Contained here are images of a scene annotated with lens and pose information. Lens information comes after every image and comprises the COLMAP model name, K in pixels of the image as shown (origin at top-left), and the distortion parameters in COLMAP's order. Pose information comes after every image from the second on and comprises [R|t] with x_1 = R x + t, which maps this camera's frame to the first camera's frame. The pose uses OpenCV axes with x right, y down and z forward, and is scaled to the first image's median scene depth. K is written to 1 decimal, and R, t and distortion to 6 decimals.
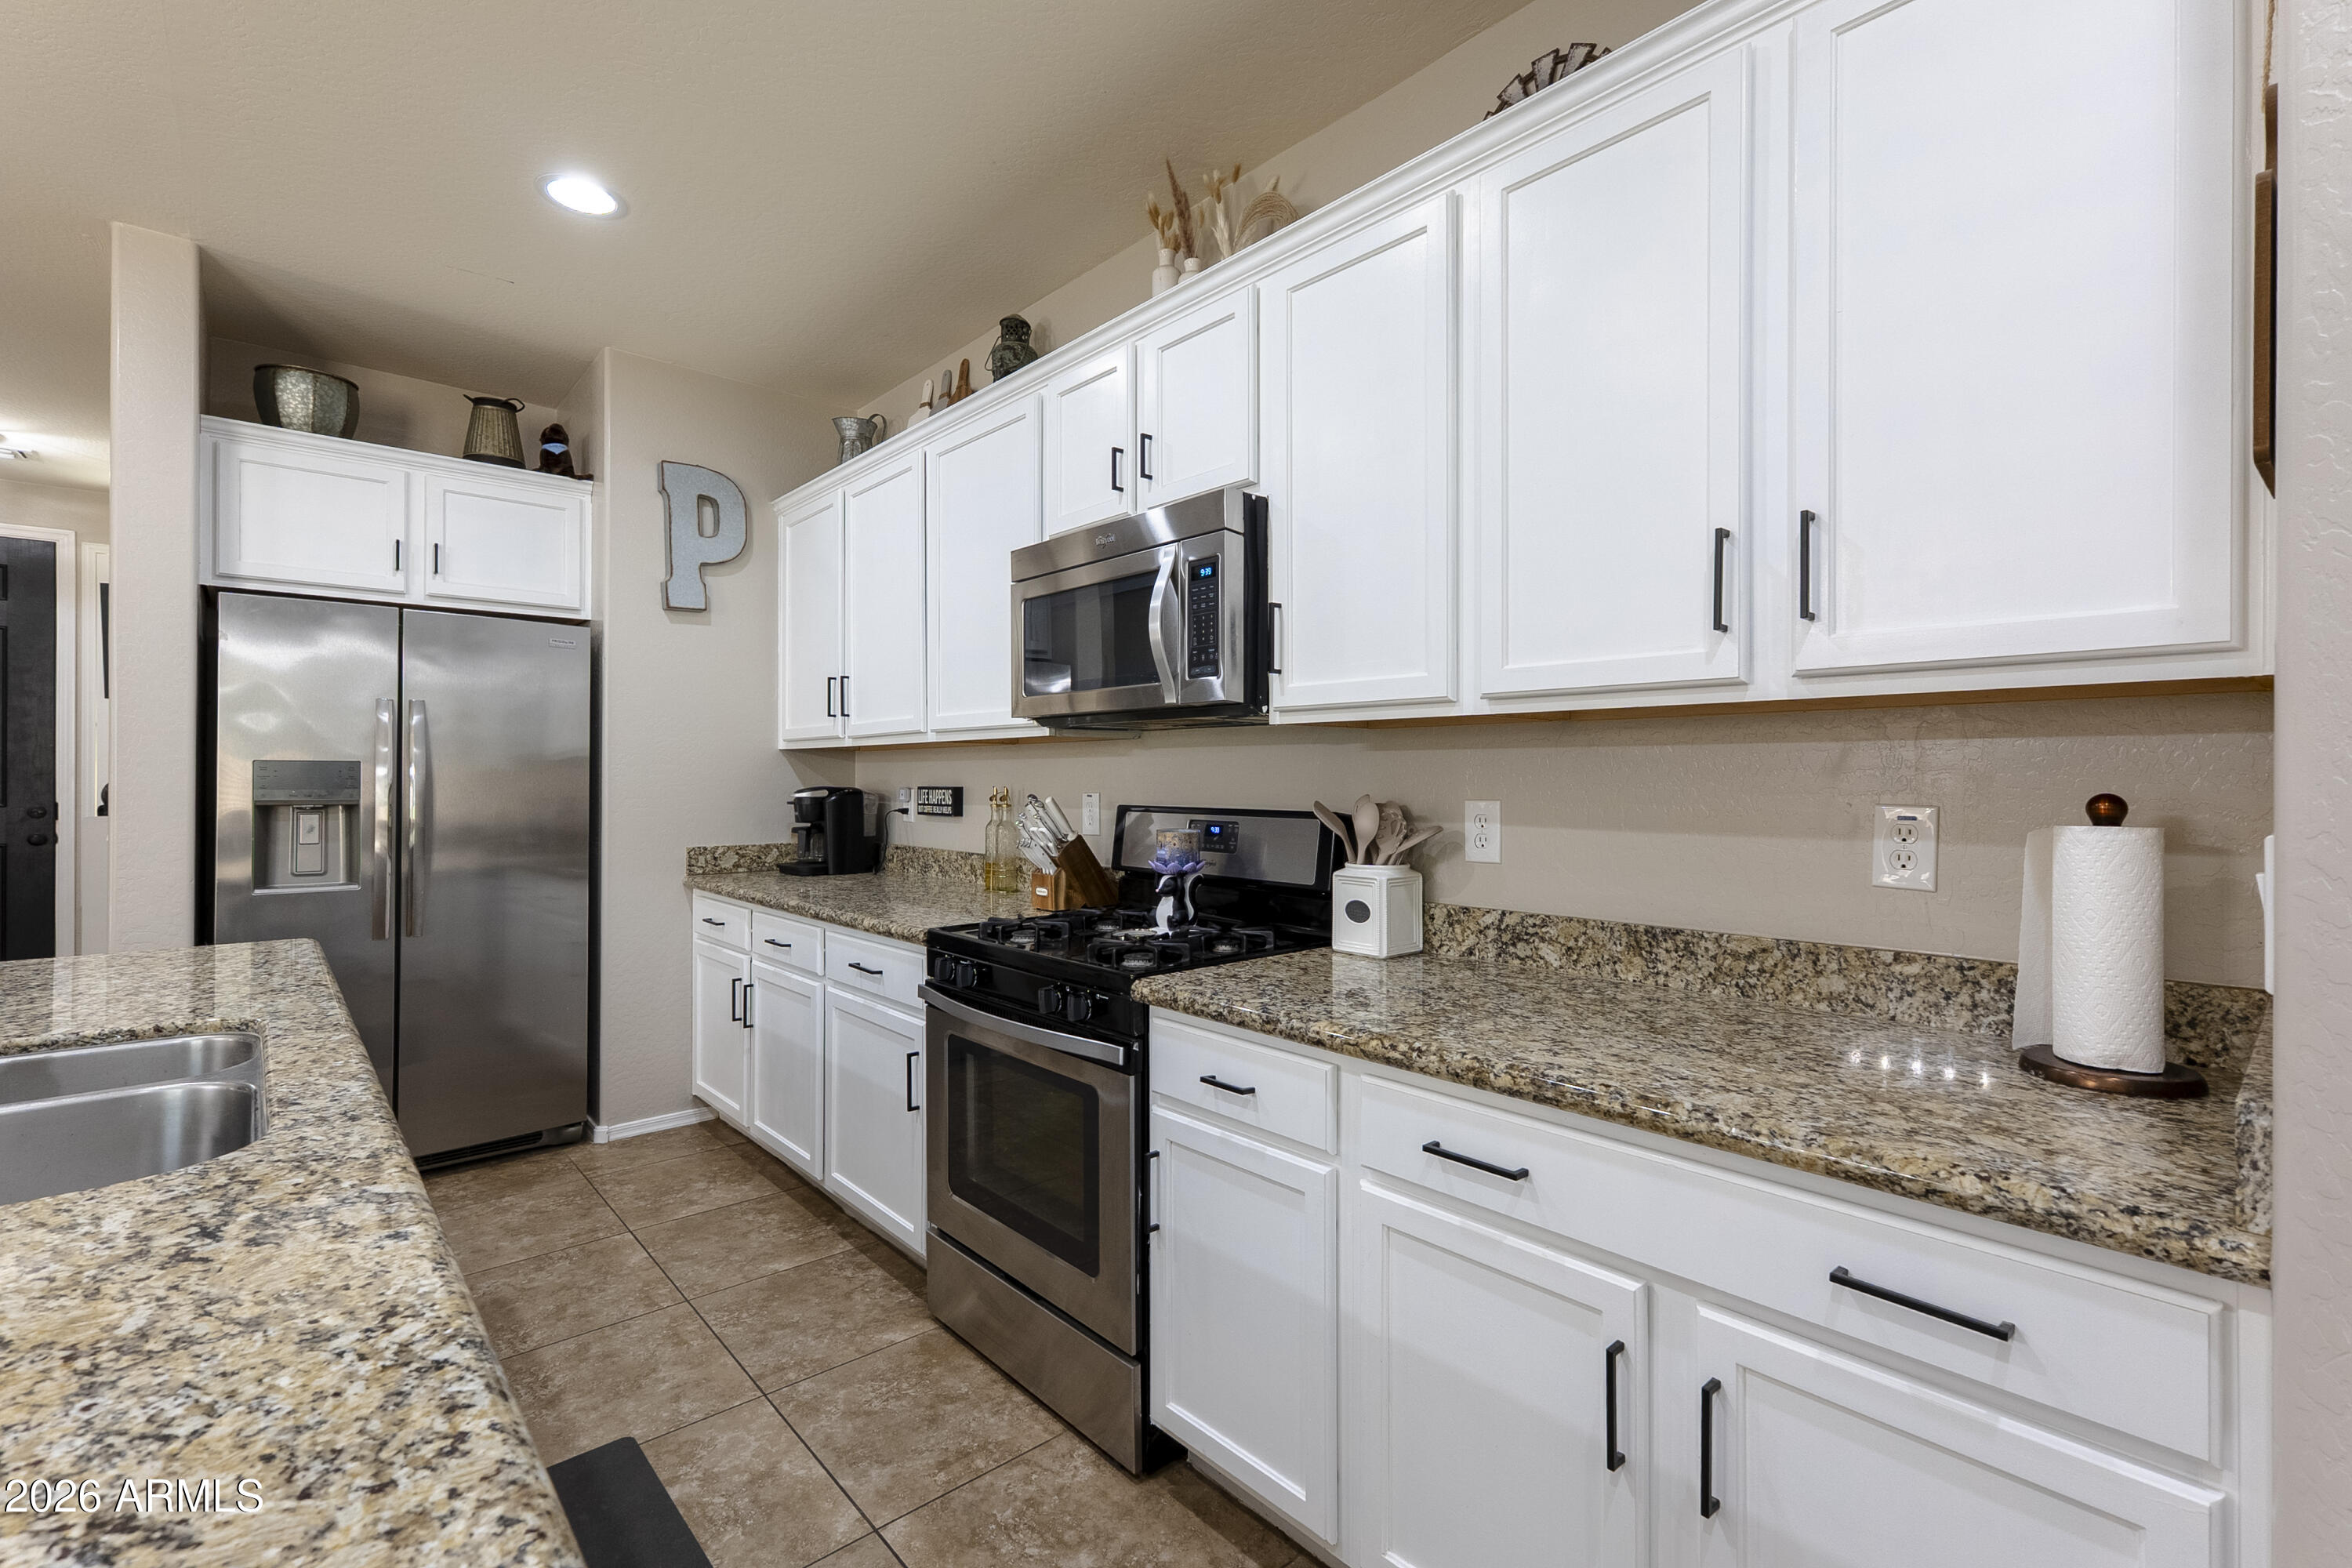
lens RADIAL K [[1036.9, 0, 1179.5], [0, 1036.9, 776.6], [0, 0, 1]] dist [-0.000550, -0.000388]
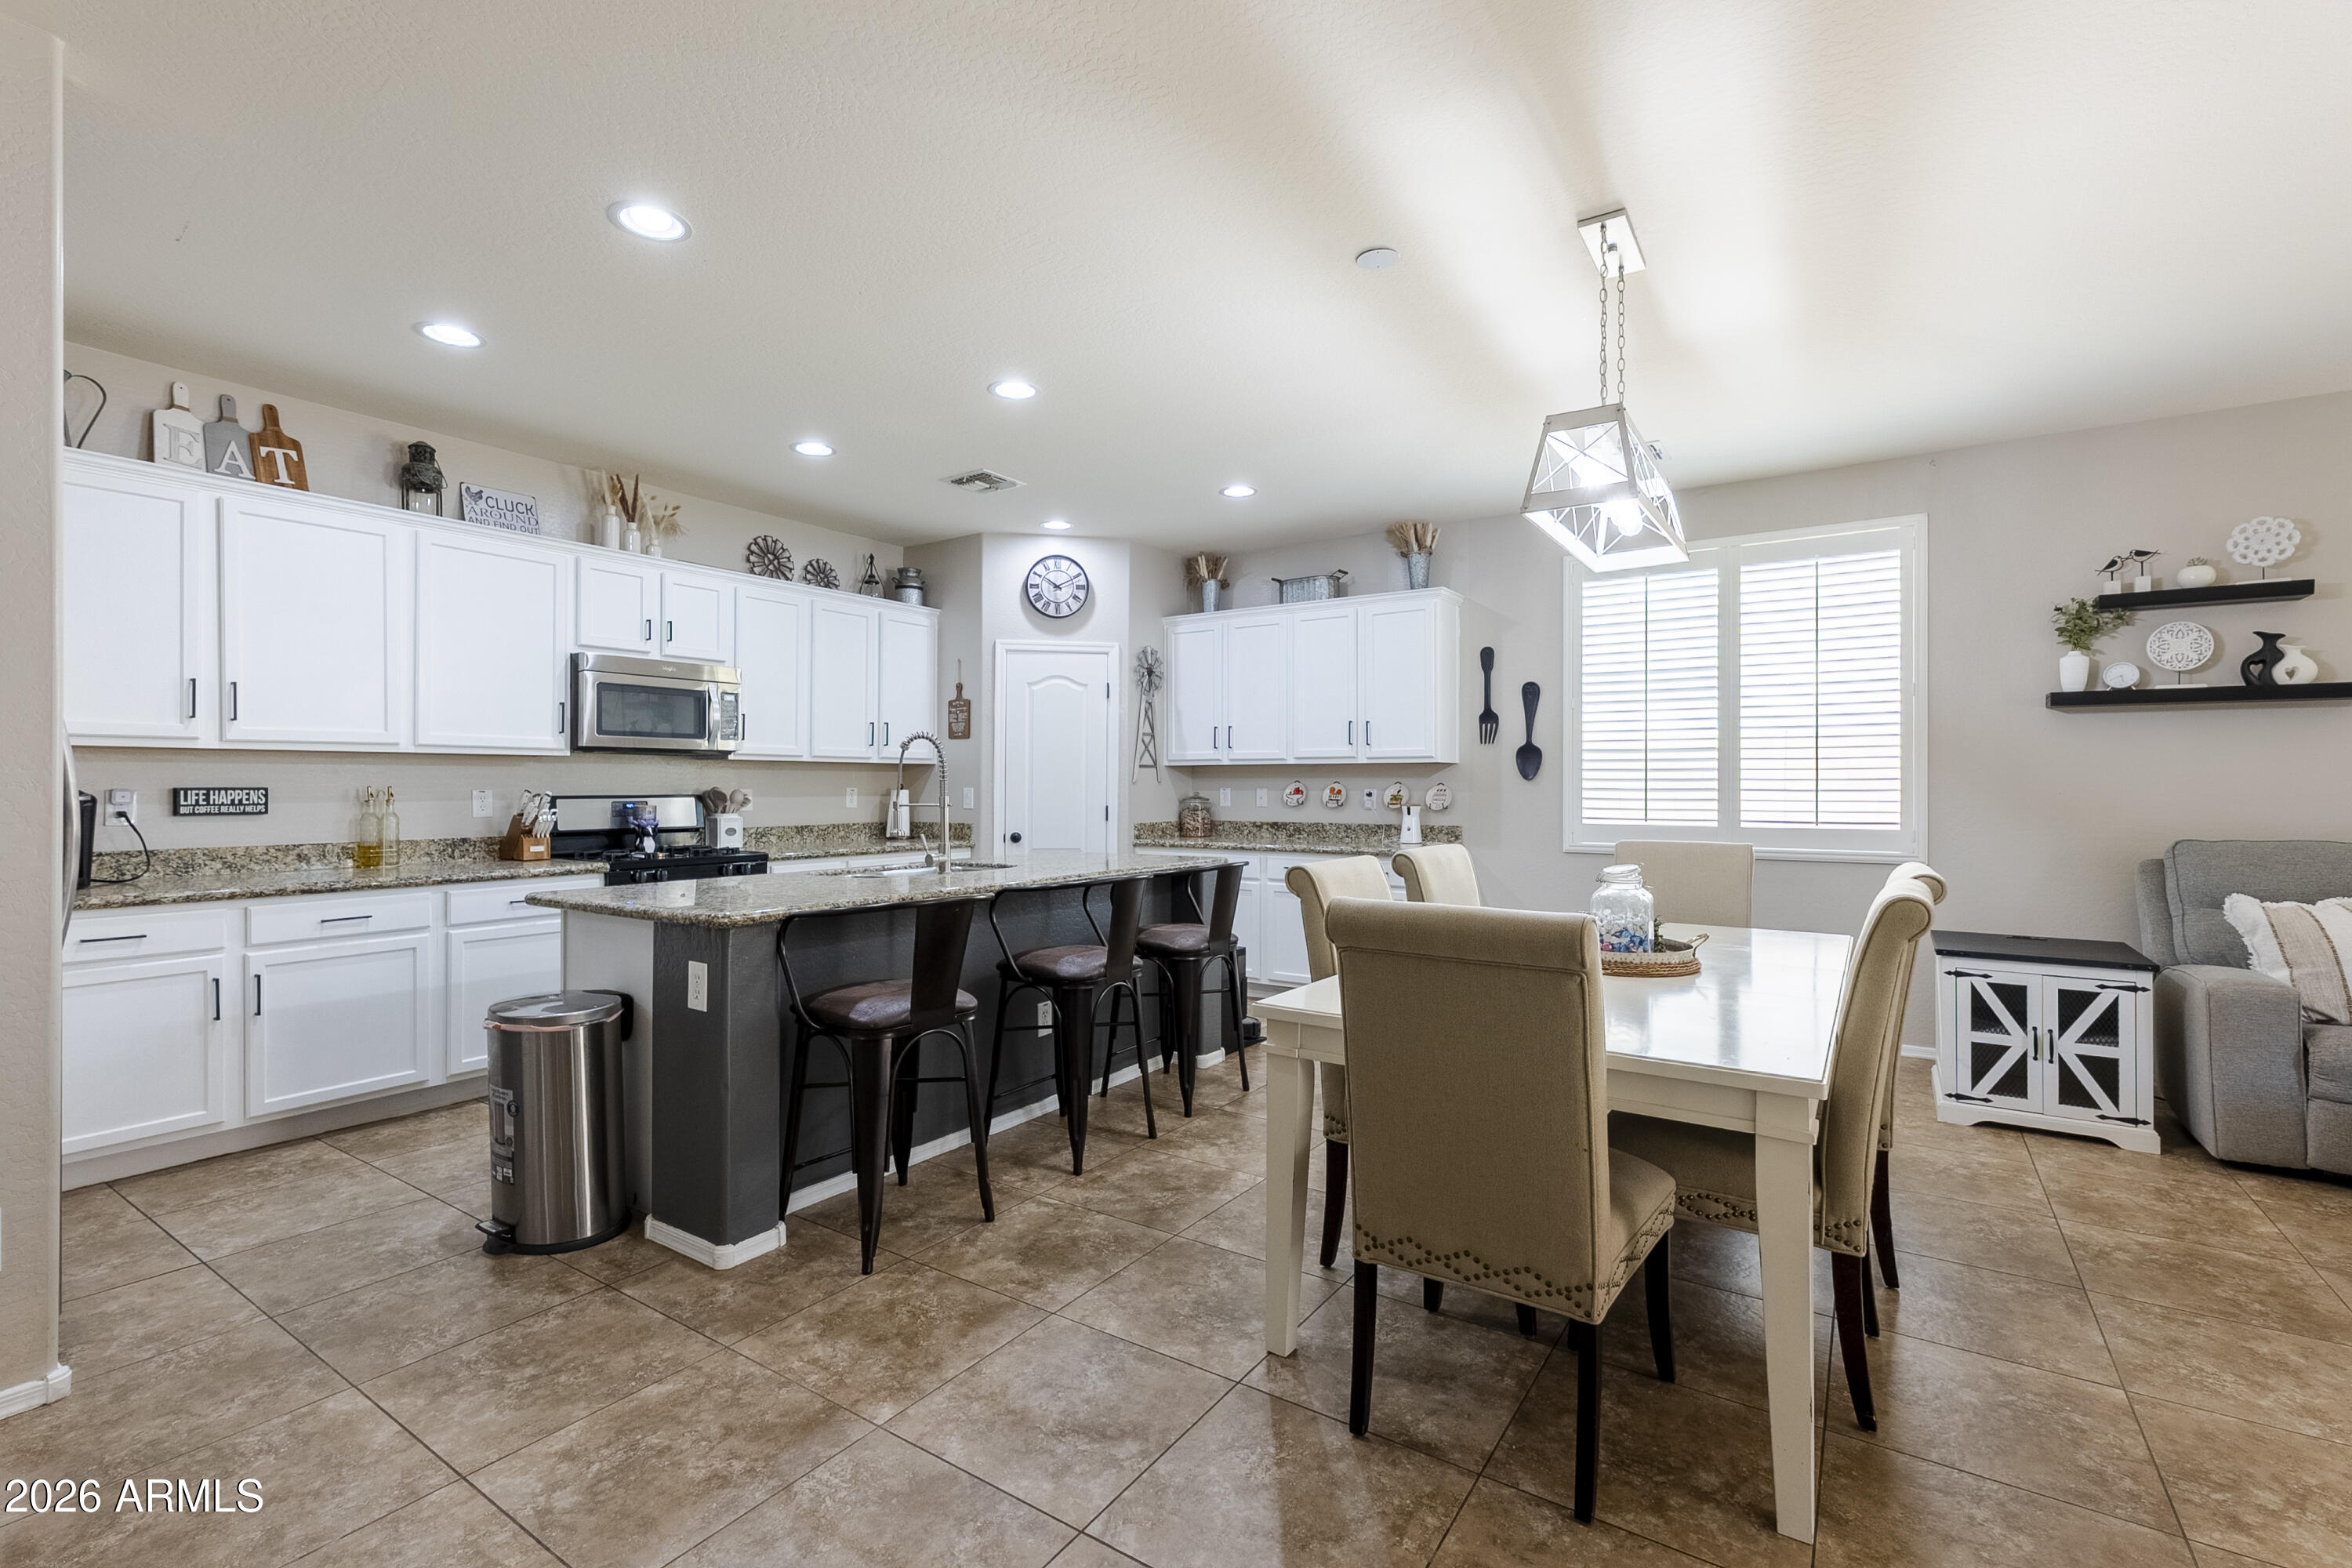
lens RADIAL K [[1026.0, 0, 1176.0], [0, 1026.0, 784.0], [0, 0, 1]] dist [0.001113, -0.000025]
pose [[-0.241864, -0.001992, 0.970308, -2.695023], [-0.001686, 0.999997, 0.001633, 0.004118], [-0.970309, -0.001241, -0.241866, 0.563117]]
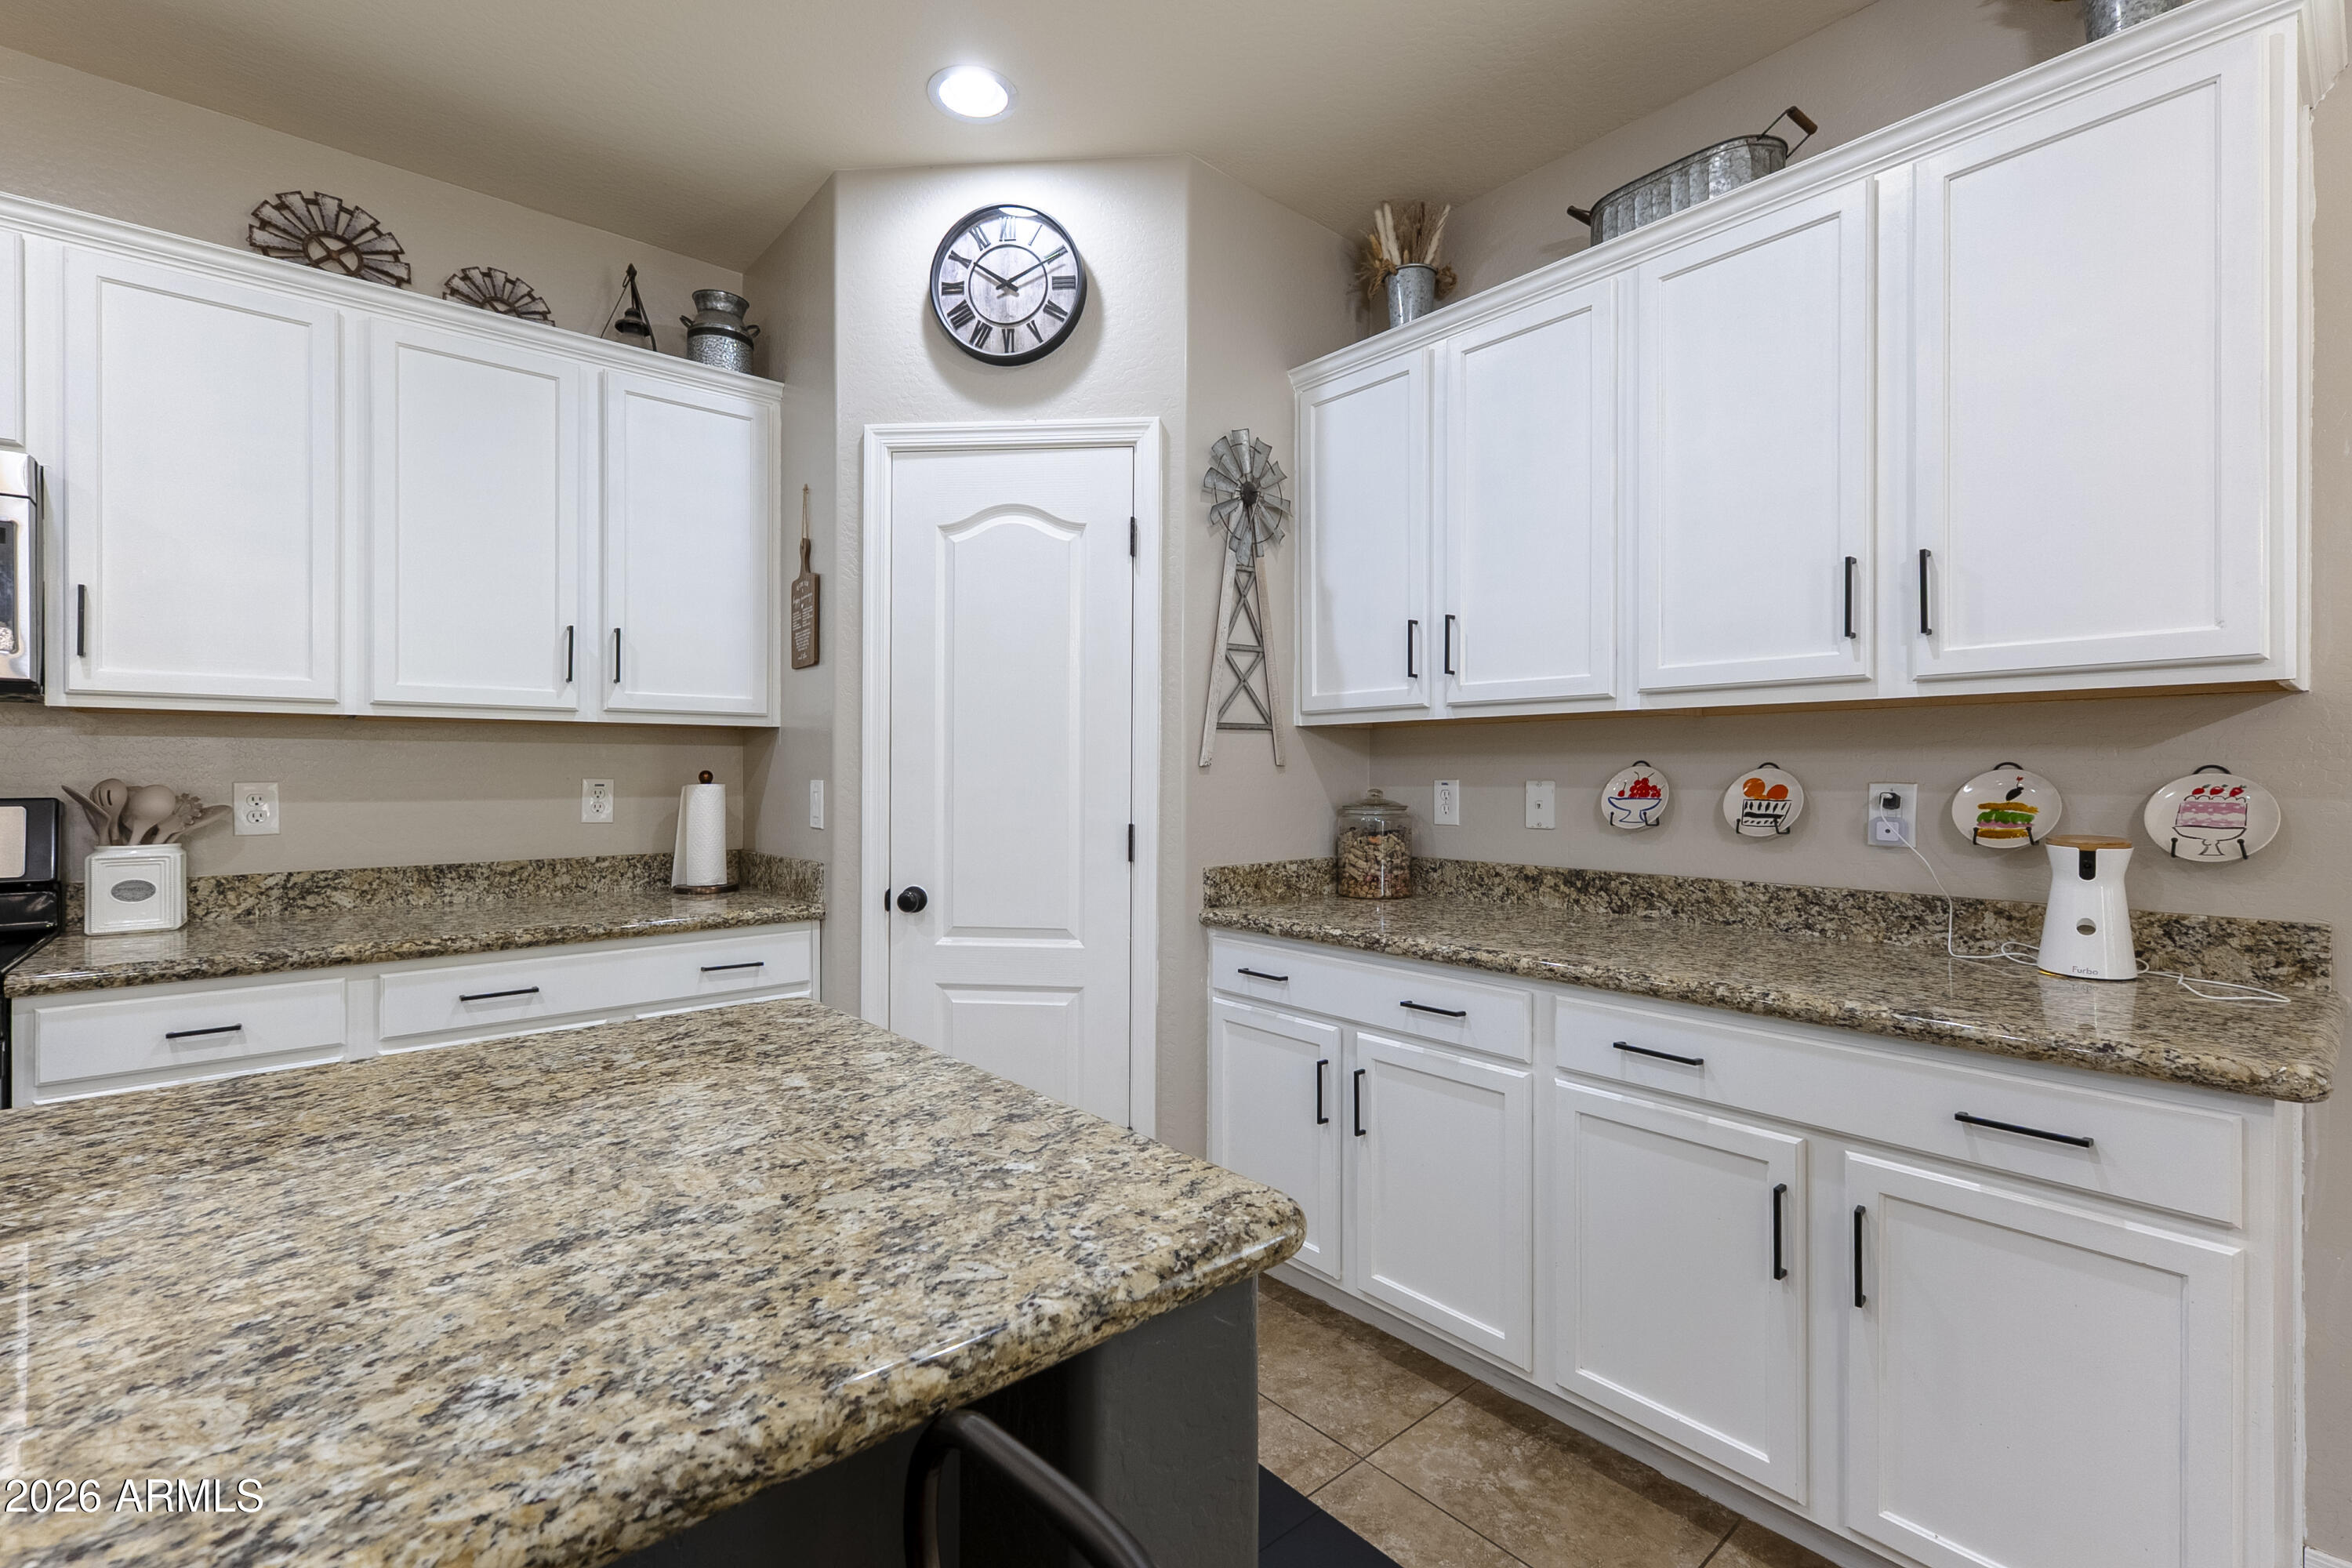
lens RADIAL K [[1032.2, 0, 1176.4], [0, 1032.2, 775.3], [0, 0, 1]] dist [-0.002823, 0.005859]
pose [[0.021784, -0.005129, 0.999750, -0.877311], [-0.000042, 0.999987, 0.005131, 0.009110], [-0.999763, -0.000154, 0.021783, -0.069492]]
